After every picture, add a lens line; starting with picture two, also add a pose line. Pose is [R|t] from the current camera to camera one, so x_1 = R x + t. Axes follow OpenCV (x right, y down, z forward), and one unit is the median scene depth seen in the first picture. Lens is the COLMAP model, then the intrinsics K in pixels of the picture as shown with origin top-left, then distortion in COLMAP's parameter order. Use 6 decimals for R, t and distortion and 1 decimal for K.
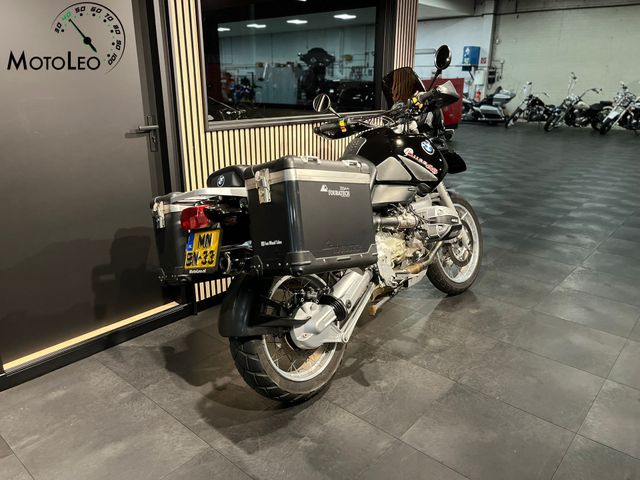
lens RADIAL K [[483.4, 0, 320.0], [0, 483.4, 240.0], [0, 0, 1]] dist [0.081423, -0.103257]
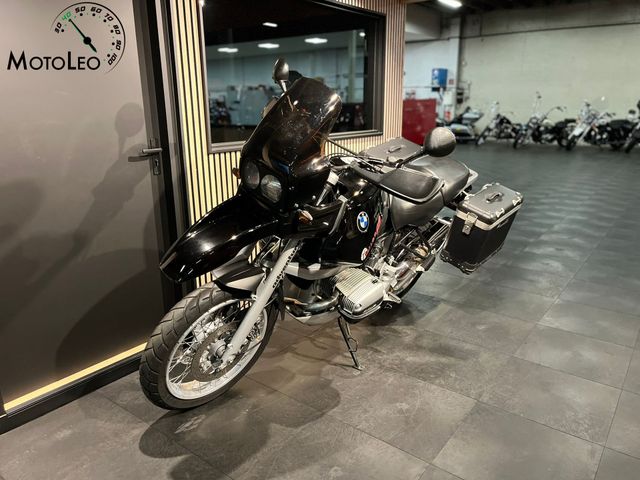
lens RADIAL K [[483.4, 0, 320.0], [0, 483.4, 240.0], [0, 0, 1]] dist [0.081423, -0.103257]
pose [[0.997947, -0.029183, 0.057018, -0.012957], [0.031524, 0.998678, -0.040594, -0.000384], [-0.055758, 0.042308, 0.997548, 0.003149]]
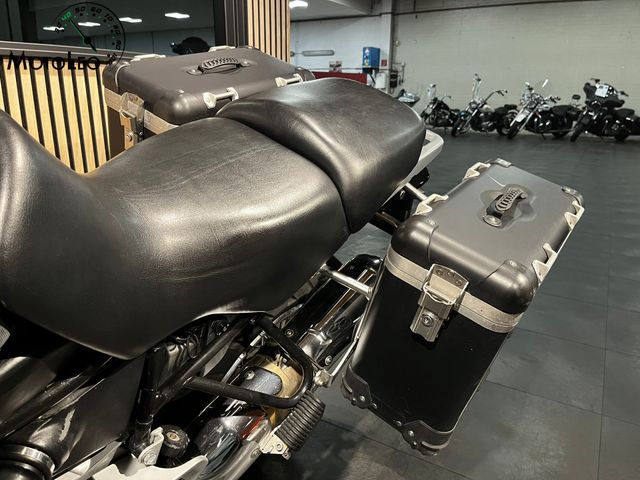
lens RADIAL K [[488.5, 0, 320.0], [0, 488.5, 240.0], [0, 0, 1]] dist [0.050295, -0.109901]
pose [[0.982238, -0.046889, 0.181686, 0.034281], [0.051715, 0.998421, -0.021919, -0.018644], [-0.180371, 0.030925, 0.983112, 0.138015]]
